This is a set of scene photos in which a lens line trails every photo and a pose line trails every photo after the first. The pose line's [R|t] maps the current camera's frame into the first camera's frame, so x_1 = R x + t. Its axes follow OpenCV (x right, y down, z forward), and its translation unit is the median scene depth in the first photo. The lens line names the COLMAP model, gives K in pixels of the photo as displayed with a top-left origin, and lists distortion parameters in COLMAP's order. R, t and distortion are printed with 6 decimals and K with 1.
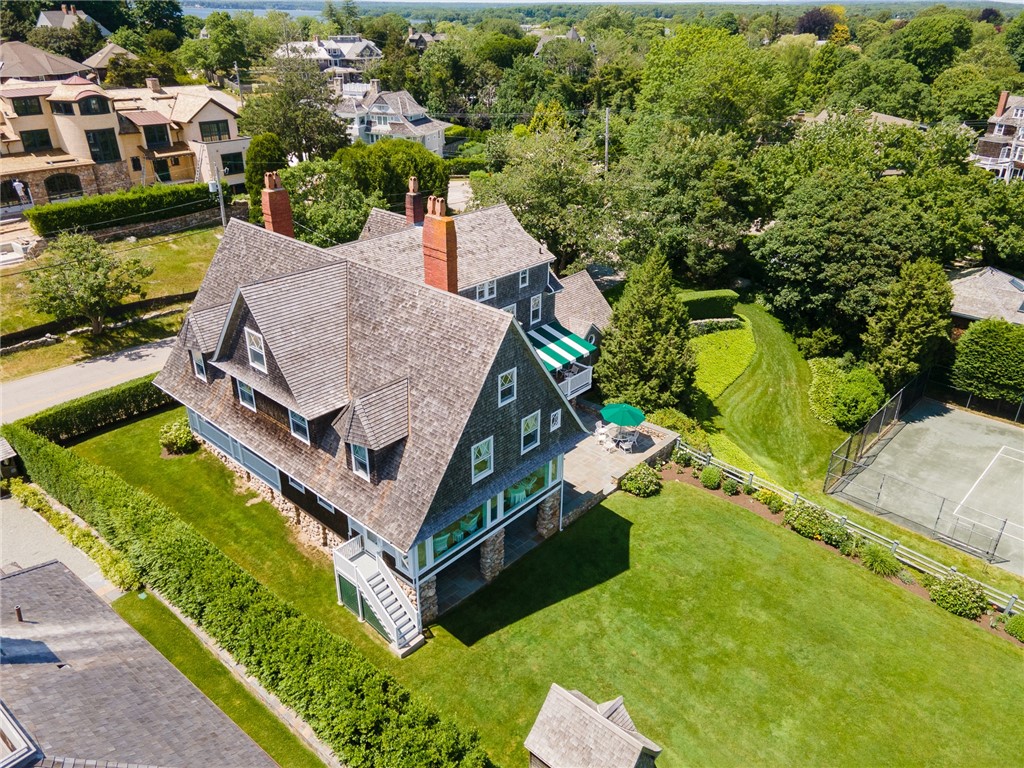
lens RADIAL K [[731.3, 0, 498.5], [0, 731.3, 385.7], [0, 0, 1]] dist [0.054166, 0.003918]
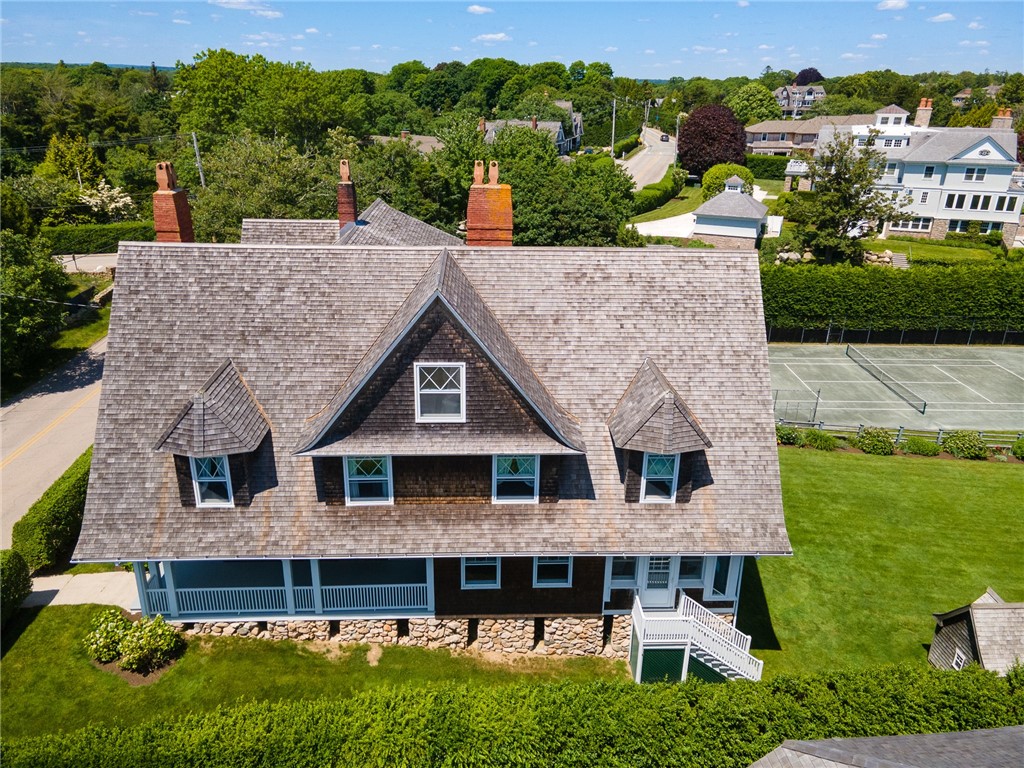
lens RADIAL K [[736.5, 0, 517.5], [0, 736.5, 380.5], [0, 0, 1]] dist [0.049179, 0.005492]
pose [[0.704739, -0.259426, 0.660334, -0.409558], [0.310561, 0.949641, 0.041640, -0.036976], [-0.637882, 0.175728, 0.749817, 0.275199]]
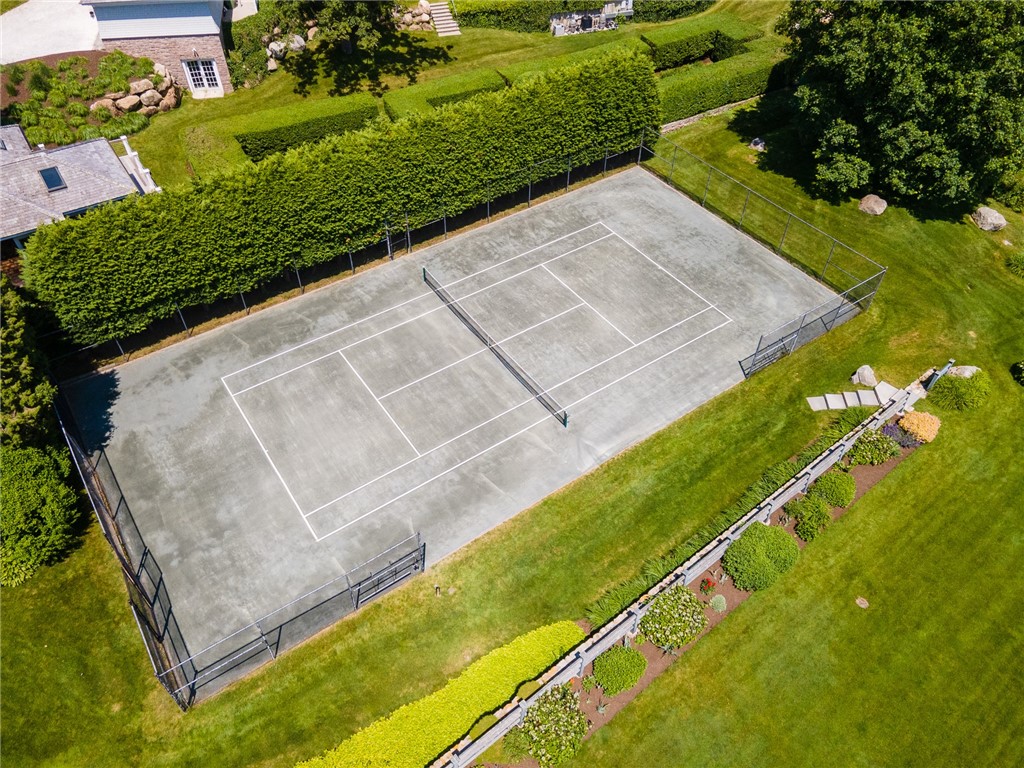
lens RADIAL K [[736.5, 0, 517.5], [0, 736.5, 380.5], [0, 0, 1]] dist [0.049179, 0.005492]
pose [[0.185372, -0.708866, 0.680548, 0.252351], [0.429148, 0.681417, 0.592877, -0.206912], [-0.884007, 0.182154, 0.430524, 0.456184]]
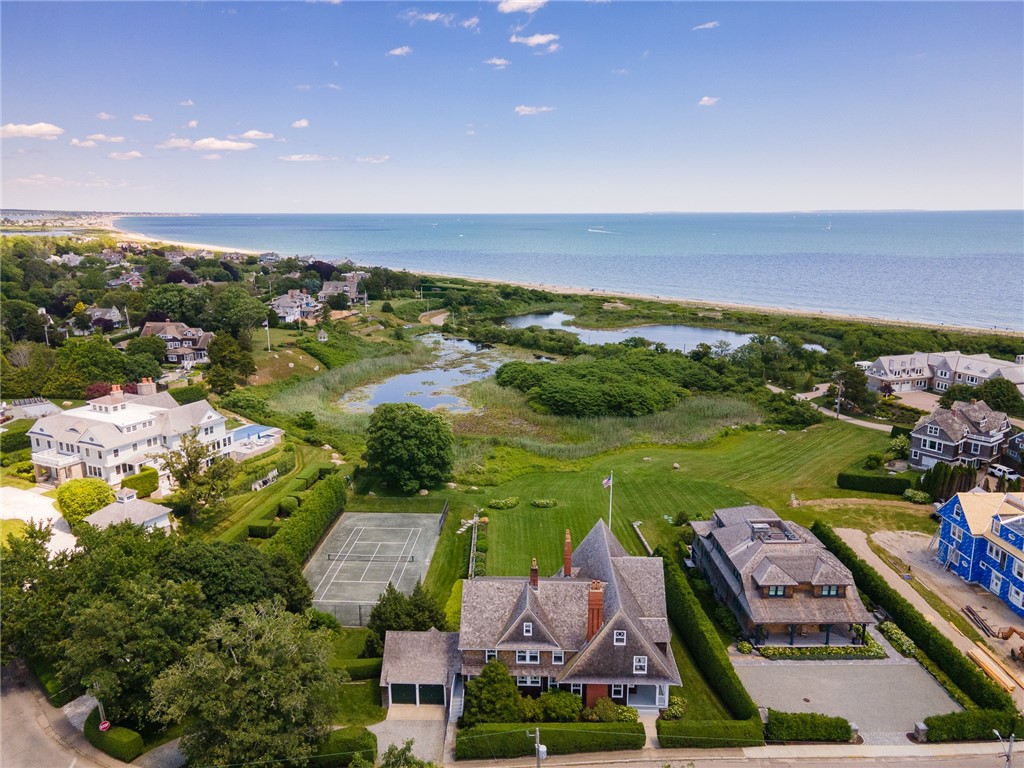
lens RADIAL K [[721.0, 0, 512.0], [0, 721.0, 384.0], [0, 0, 1]] dist [0.052209, 0.001981]
pose [[-0.651252, -0.170796, 0.739391, -0.980502], [0.346329, 0.800061, 0.489856, -1.118369], [-0.675223, 0.575092, -0.461890, 1.194297]]
